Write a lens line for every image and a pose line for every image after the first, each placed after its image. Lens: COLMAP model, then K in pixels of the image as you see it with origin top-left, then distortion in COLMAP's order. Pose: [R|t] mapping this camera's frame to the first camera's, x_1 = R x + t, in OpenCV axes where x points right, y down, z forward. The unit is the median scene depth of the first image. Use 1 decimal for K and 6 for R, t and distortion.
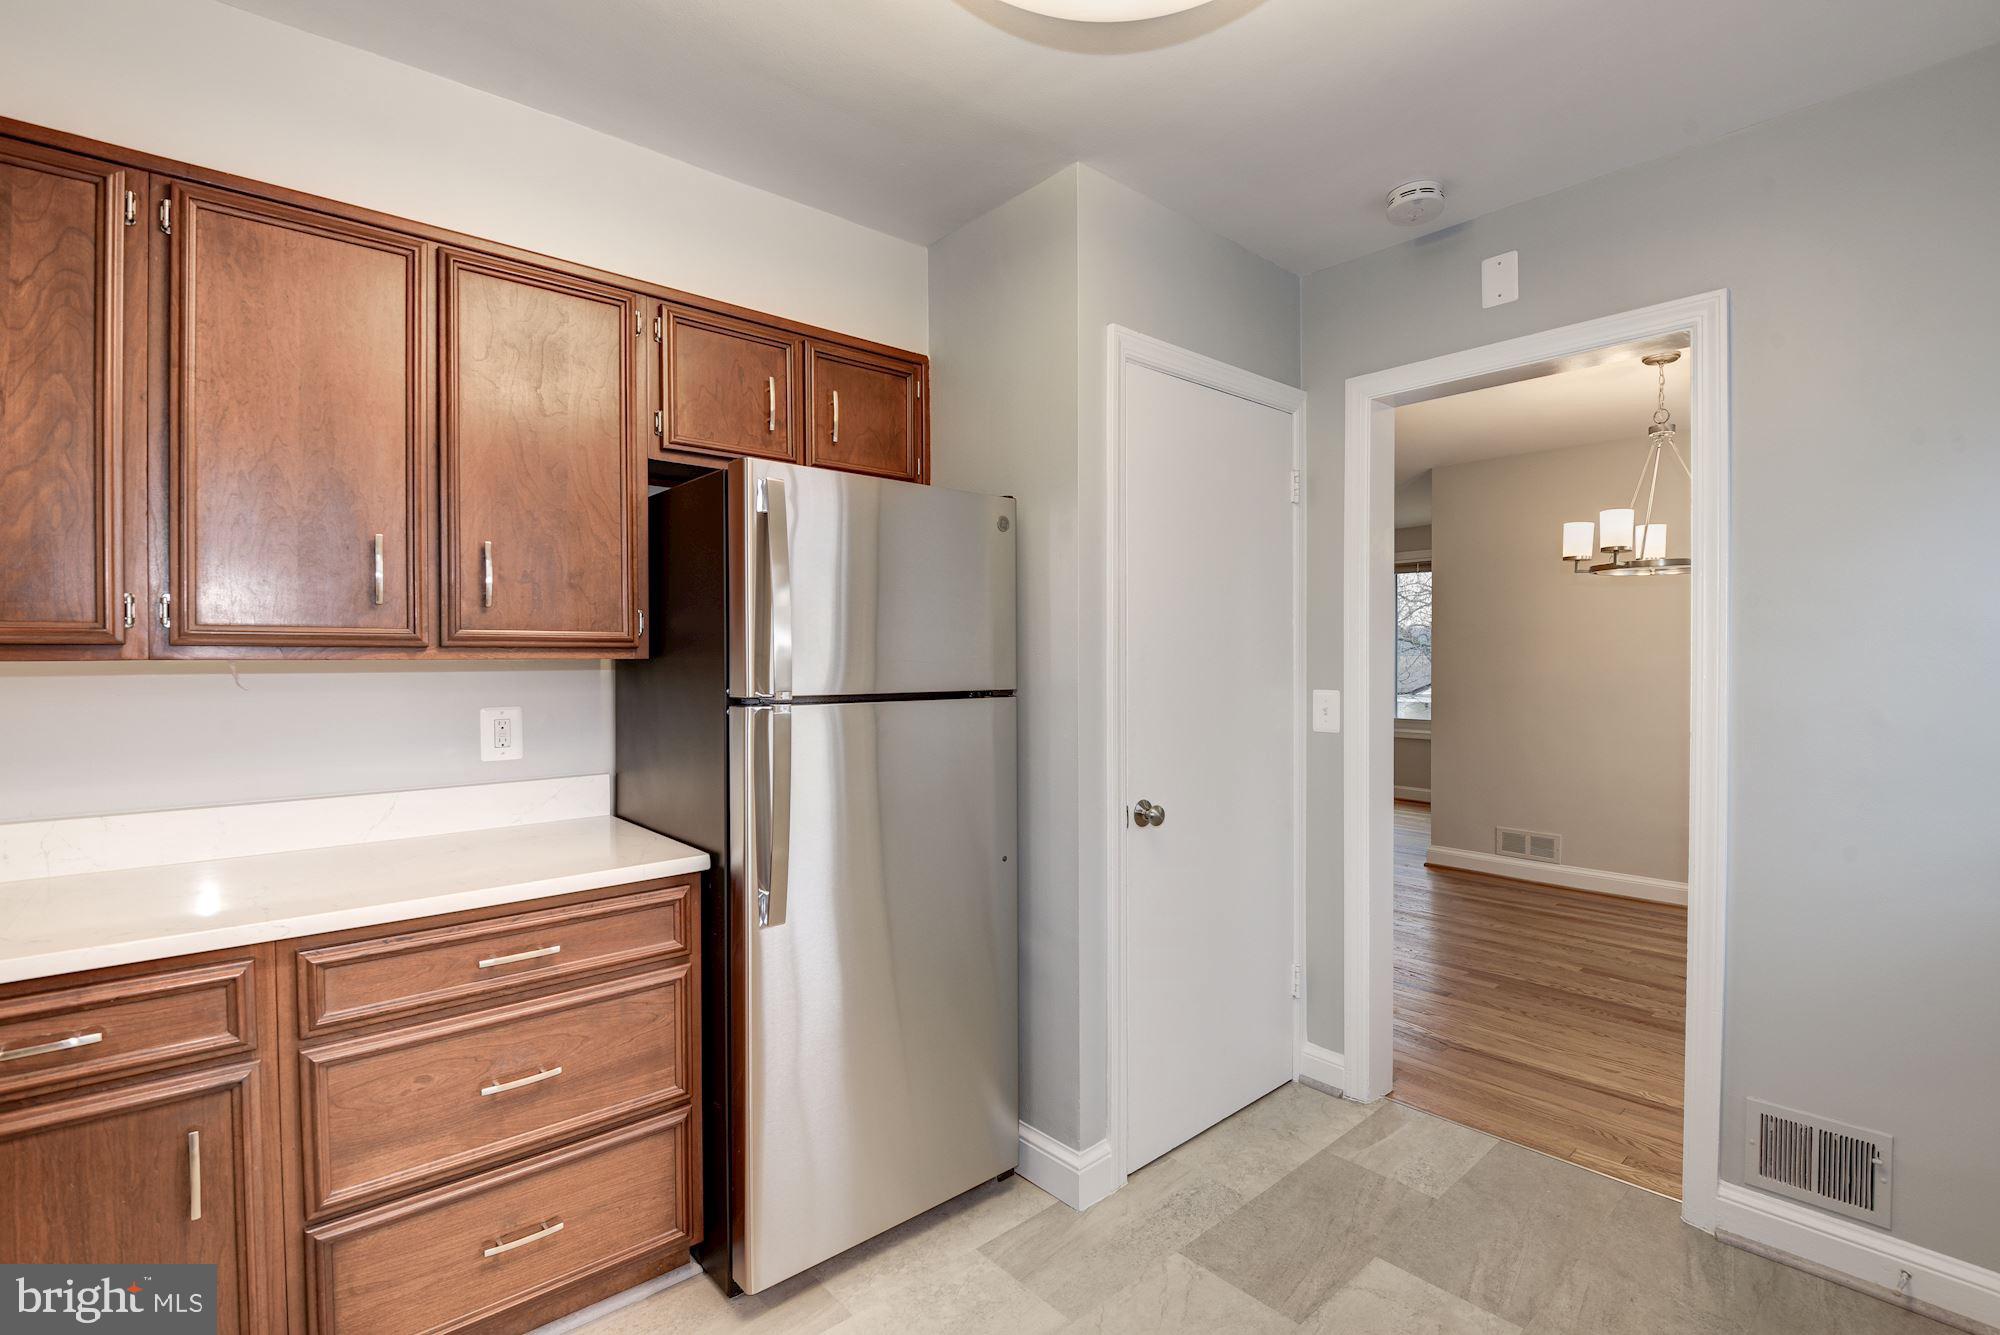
lens RADIAL K [[933.3, 0, 1018.5], [0, 933.3, 661.1], [0, 0, 1]] dist [-0.018112, -0.000293]
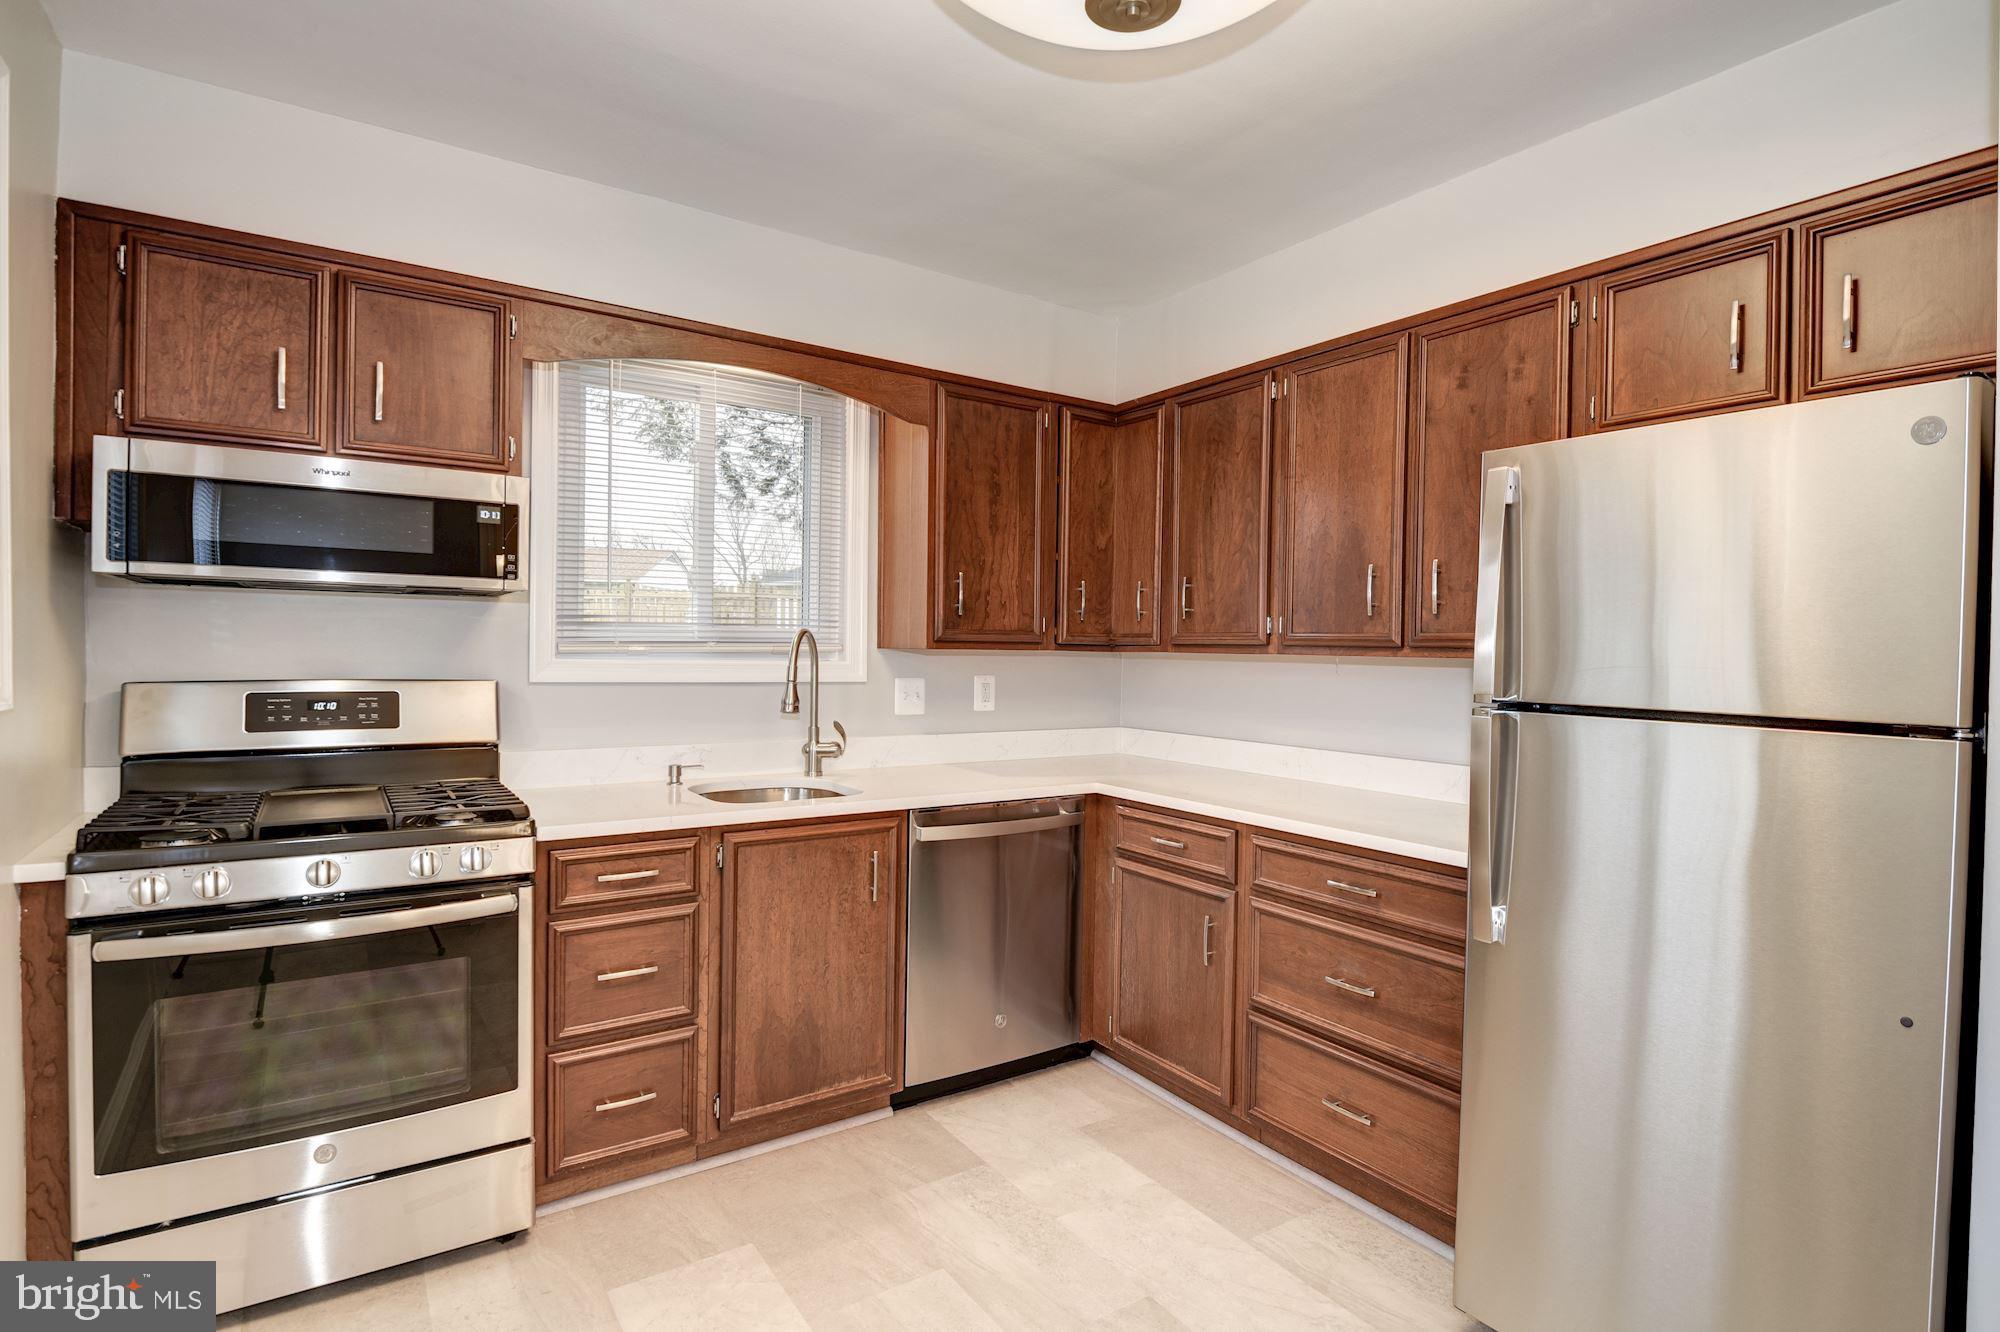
lens RADIAL K [[993.4, 0, 1028.6], [0, 993.4, 664.8], [0, 0, 1]] dist [0.018533, -0.026415]
pose [[-0.129811, 0.015846, -0.991412, 0.712958], [-0.023917, 0.999531, 0.019108, -0.003953], [0.991250, 0.026192, -0.129371, 0.593408]]
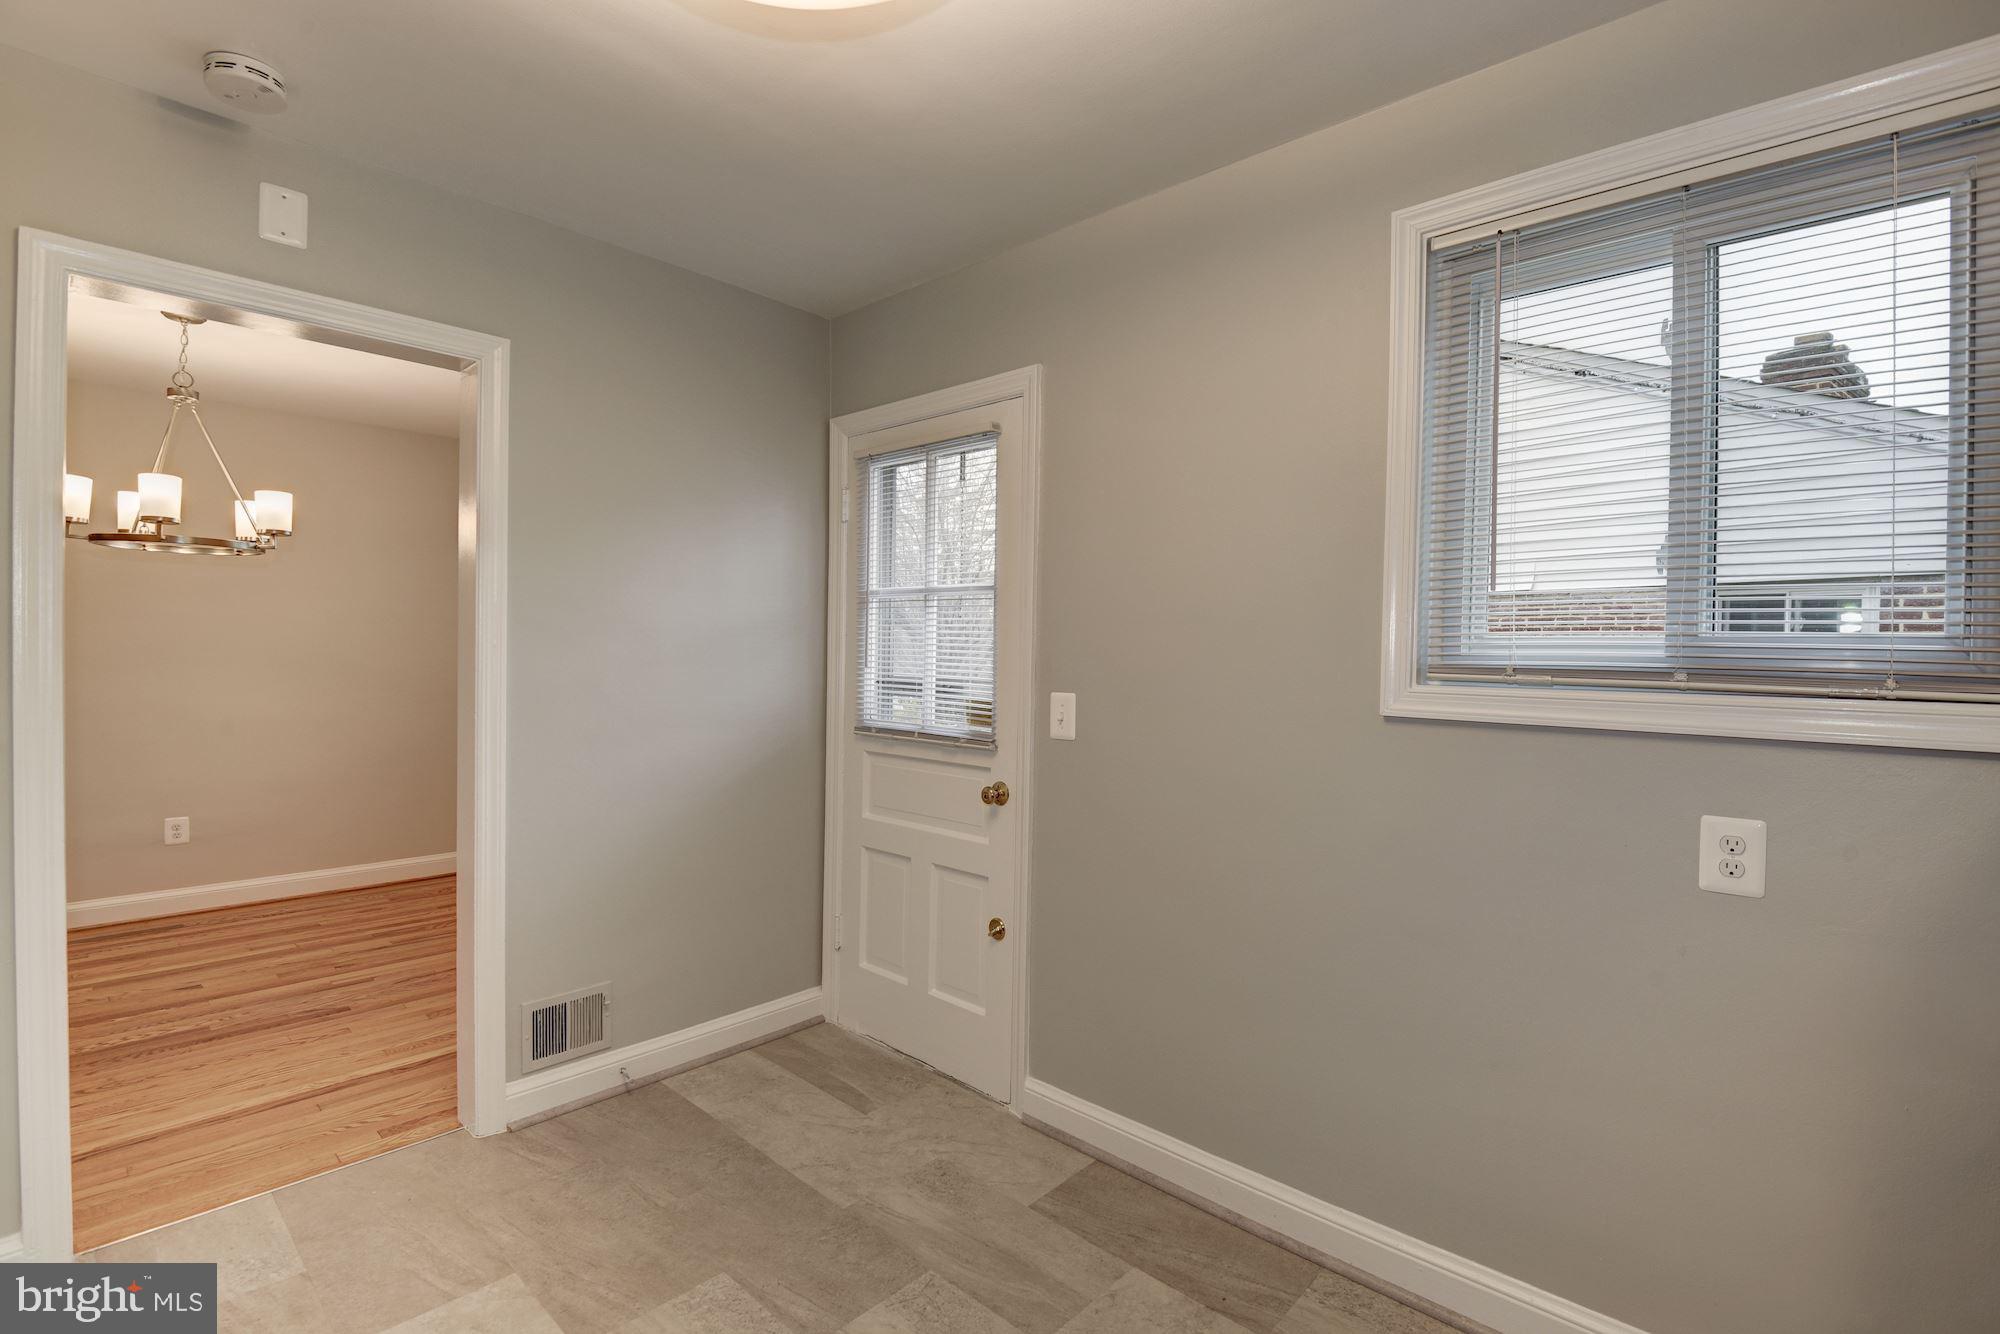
lens RADIAL K [[933.3, 0, 1018.5], [0, 933.3, 660.6], [0, 0, 1]] dist [-0.018112, -0.000293]
pose [[-0.099000, -0.009363, 0.995043, -0.504656], [-0.005864, 0.999944, 0.008826, -0.000542], [-0.995070, -0.004961, -0.099049, 0.464532]]
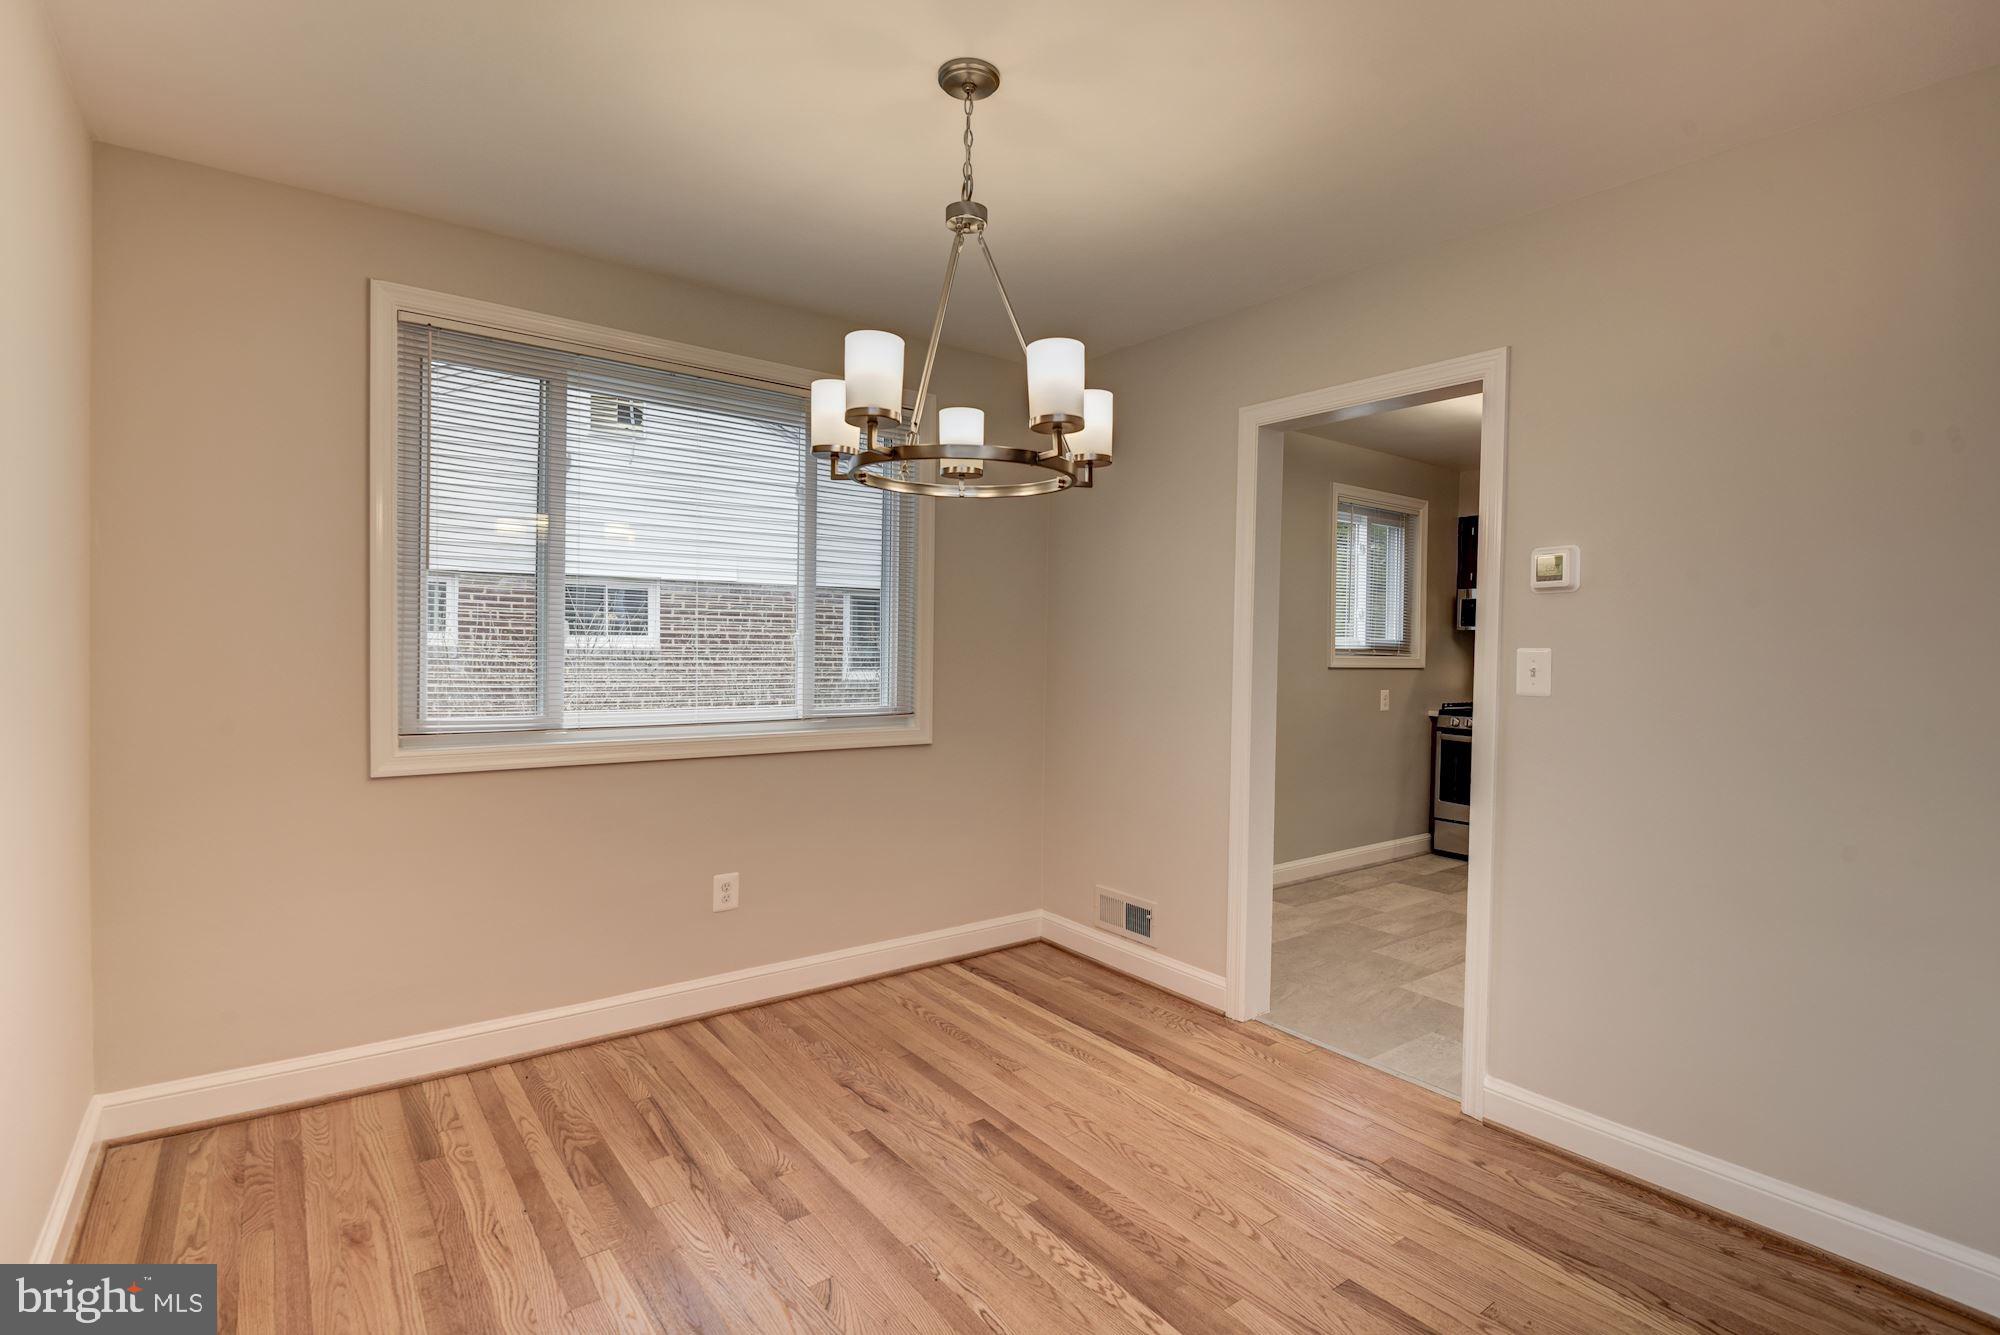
lens RADIAL K [[950.2, 0, 1025.6], [0, 950.2, 674.5], [0, 0, 1]] dist [0.002288, -0.013623]
pose [[-0.997910, -0.015091, 0.062832, 1.076591], [-0.012825, 0.999259, 0.036298, -0.002673], [-0.063333, 0.035416, -0.997364, 2.683107]]
